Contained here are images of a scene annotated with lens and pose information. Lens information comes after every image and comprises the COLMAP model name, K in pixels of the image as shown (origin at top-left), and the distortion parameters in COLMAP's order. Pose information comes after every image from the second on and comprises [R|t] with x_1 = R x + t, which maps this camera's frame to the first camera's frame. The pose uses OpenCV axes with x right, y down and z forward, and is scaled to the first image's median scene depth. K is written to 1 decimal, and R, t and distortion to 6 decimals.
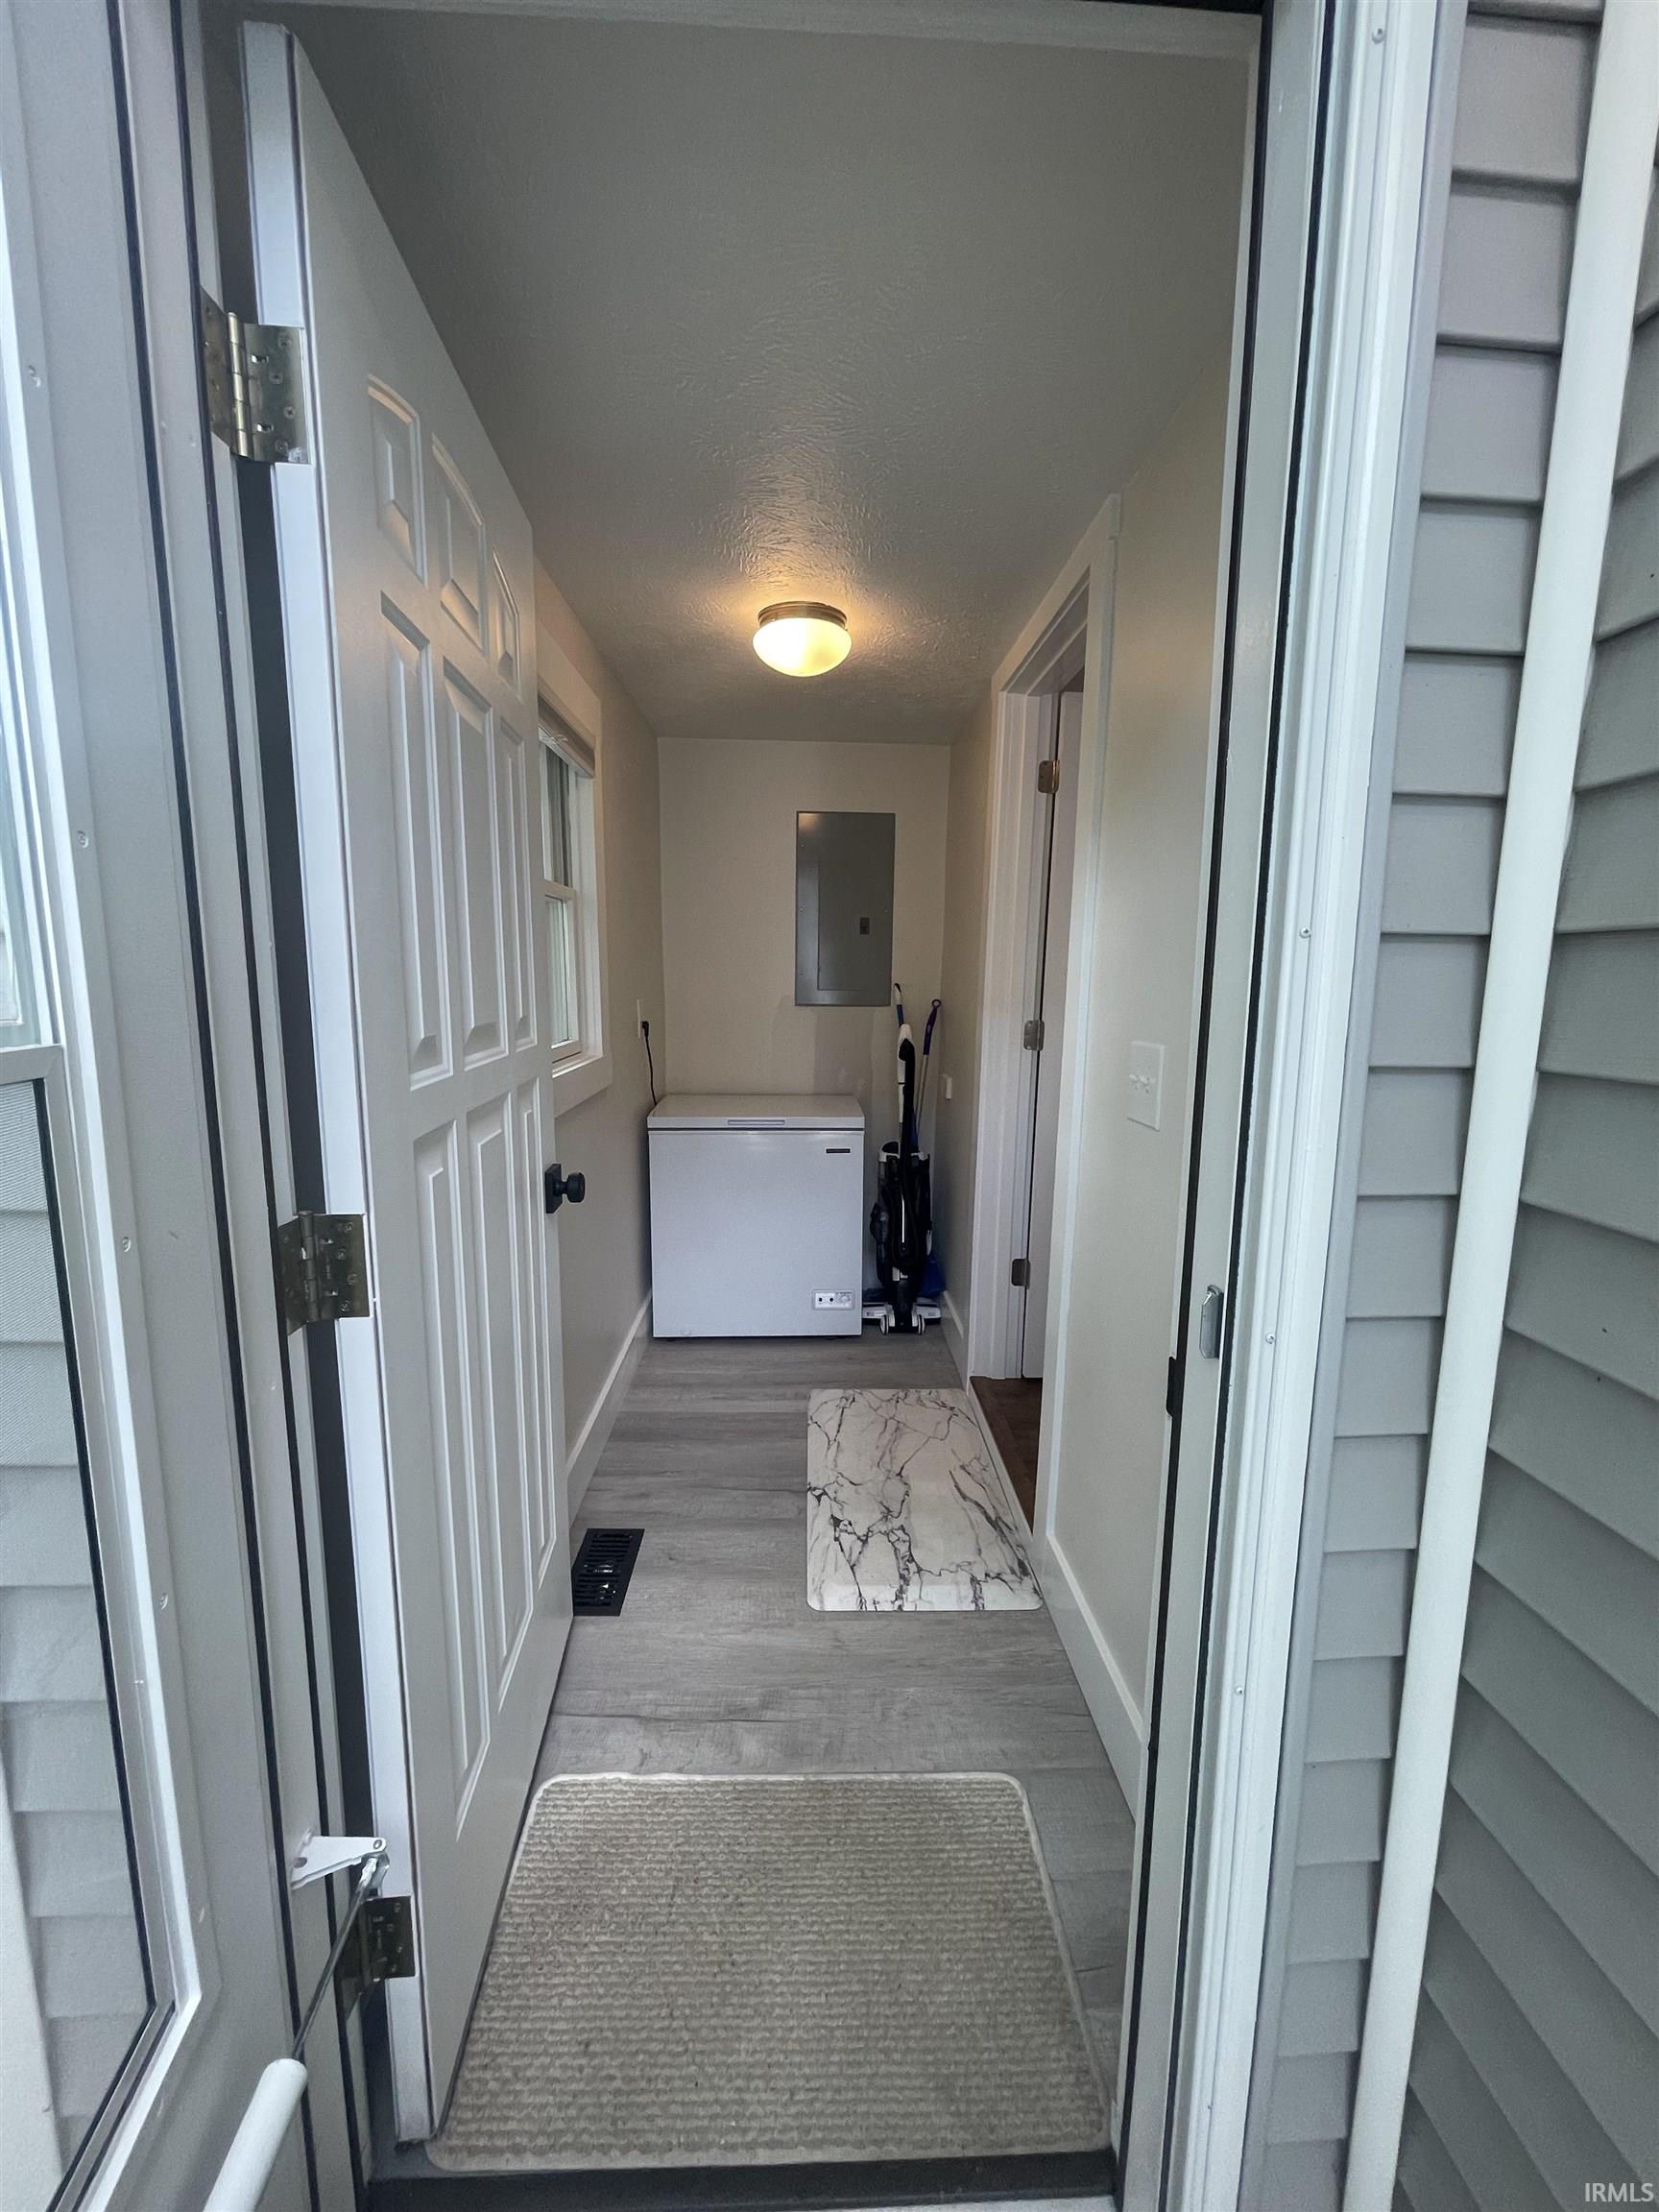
lens RADIAL K [[892.4, 0, 832.7], [0, 892.4, 1102.5], [0, 0, 1]] dist [-0.001099, -0.000485]
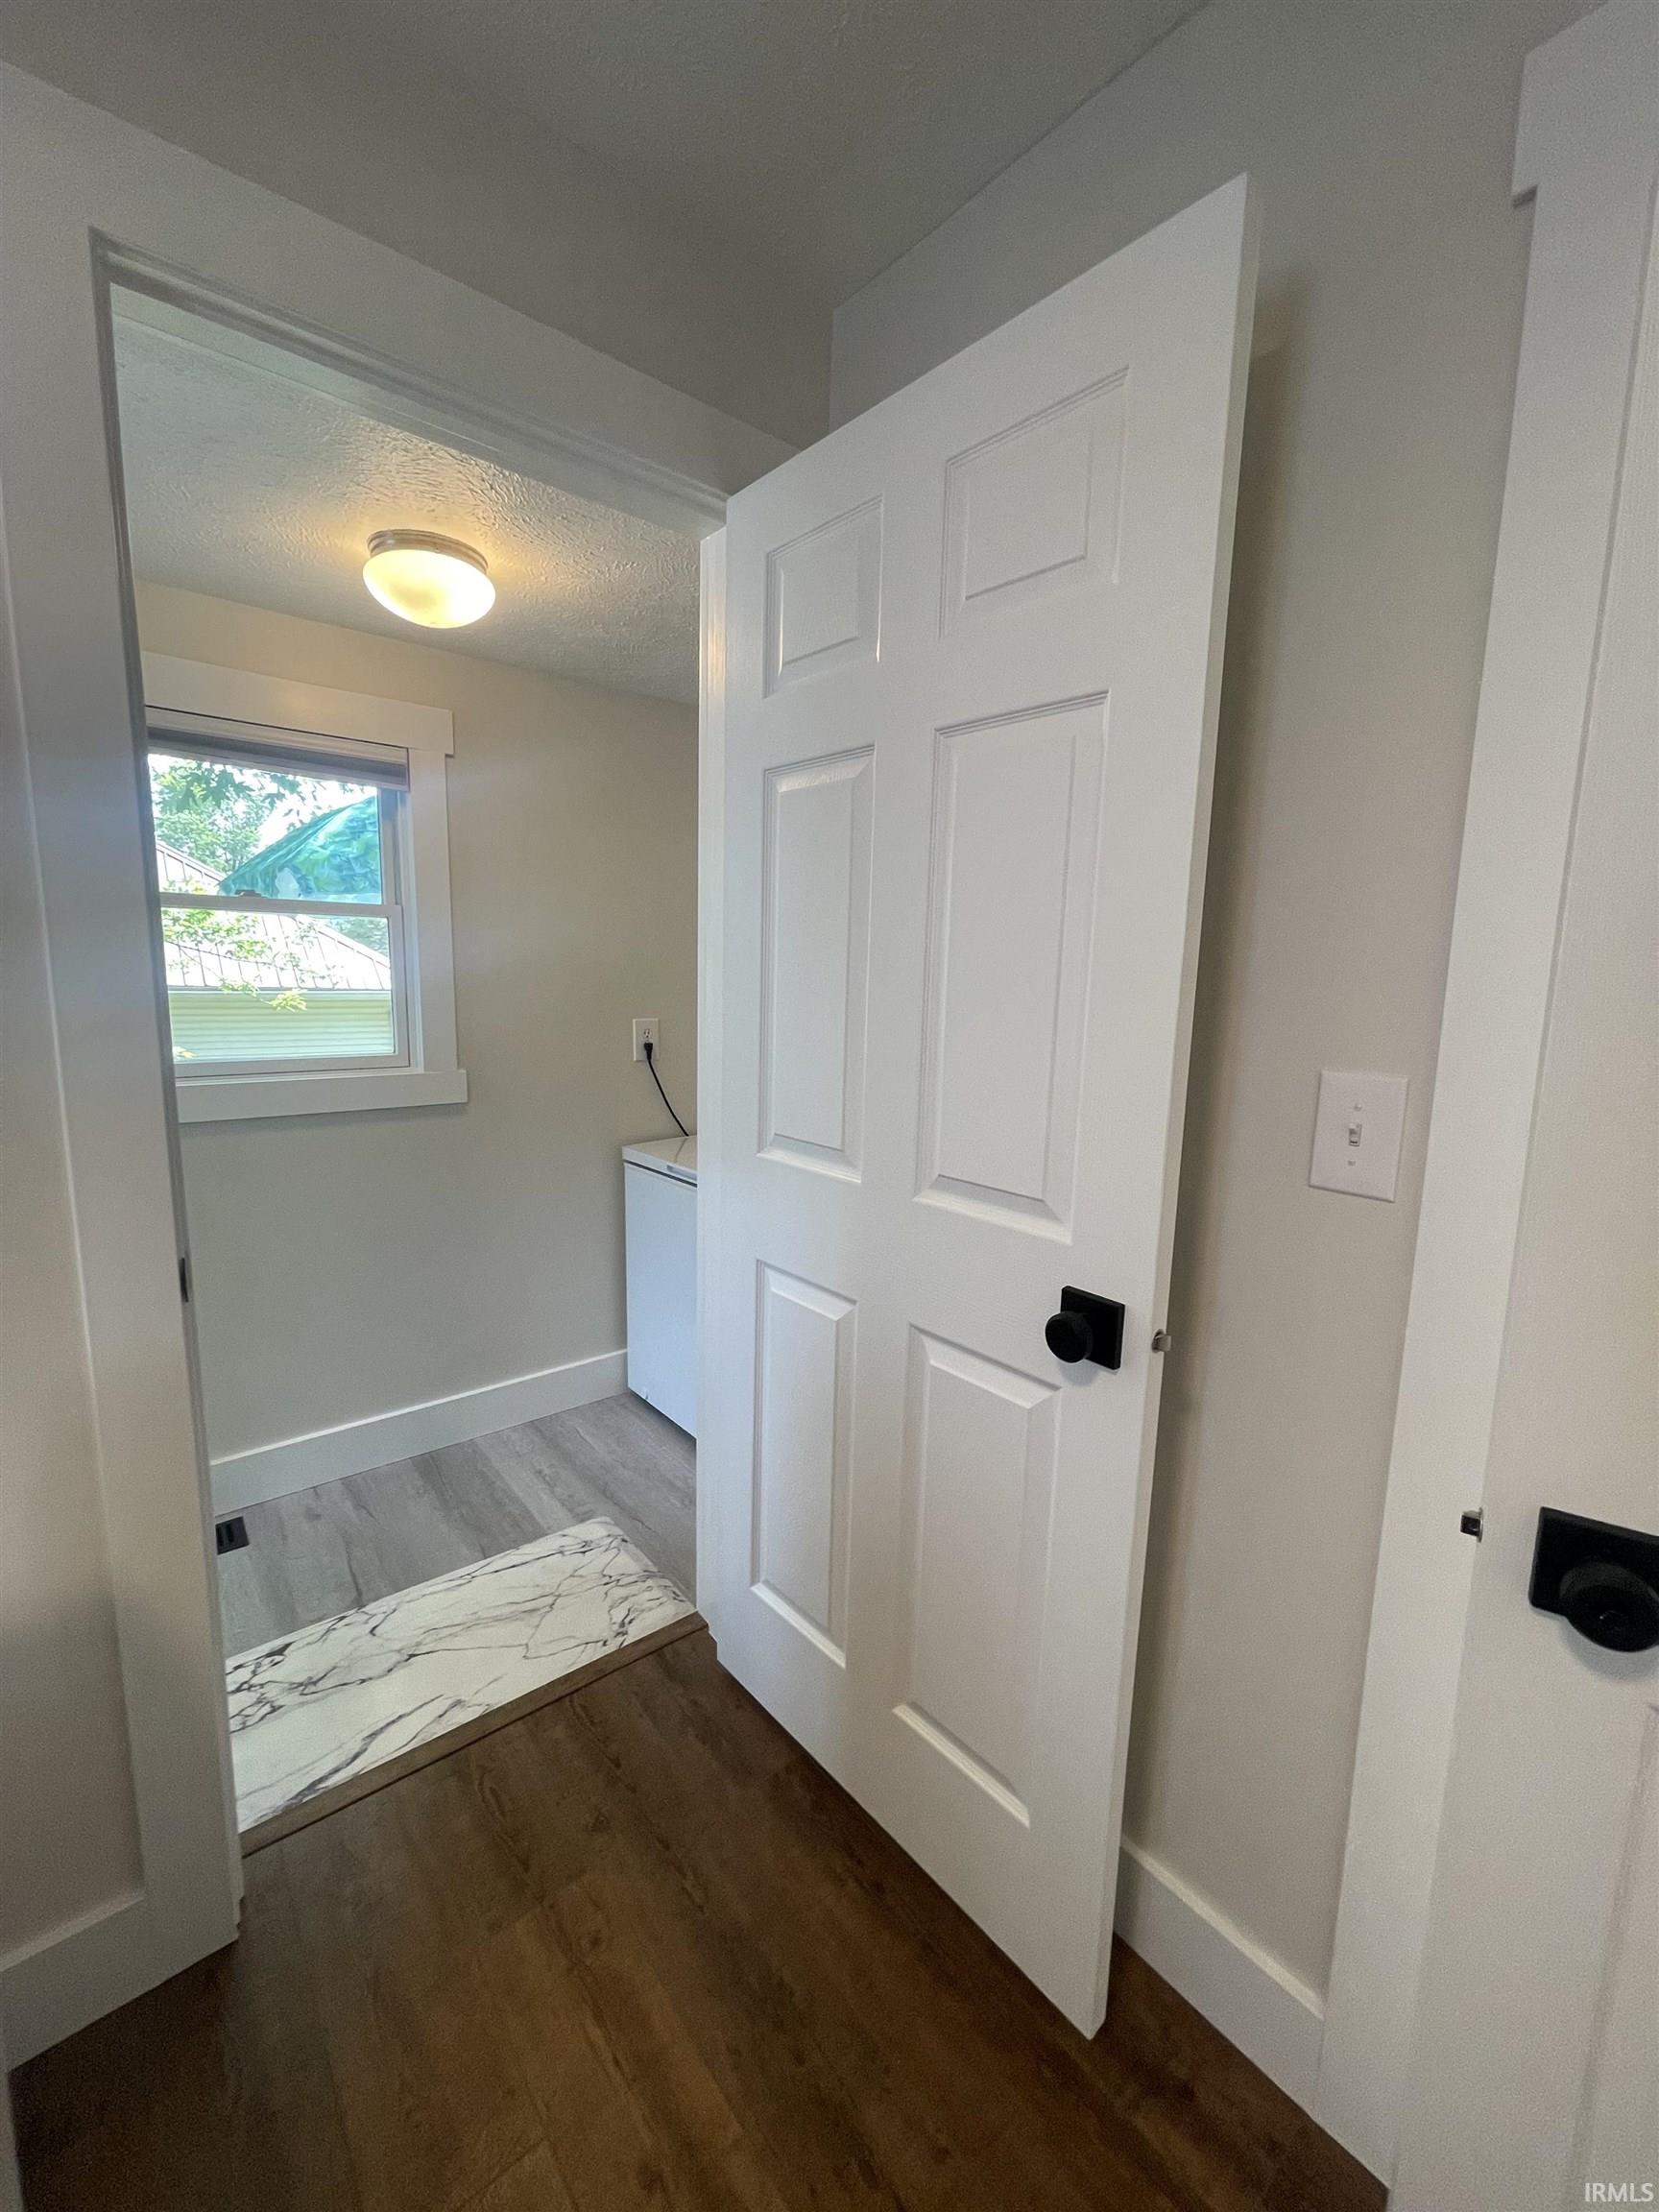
lens RADIAL K [[892.4, 0, 822.7], [0, 892.4, 1114.5], [0, 0, 1]] dist [-0.001099, -0.000485]
pose [[0.607012, 0.119349, -0.785680, 0.706175], [-0.126924, 0.990527, 0.052406, -0.101609], [0.784491, 0.067911, 0.616410, 0.670662]]
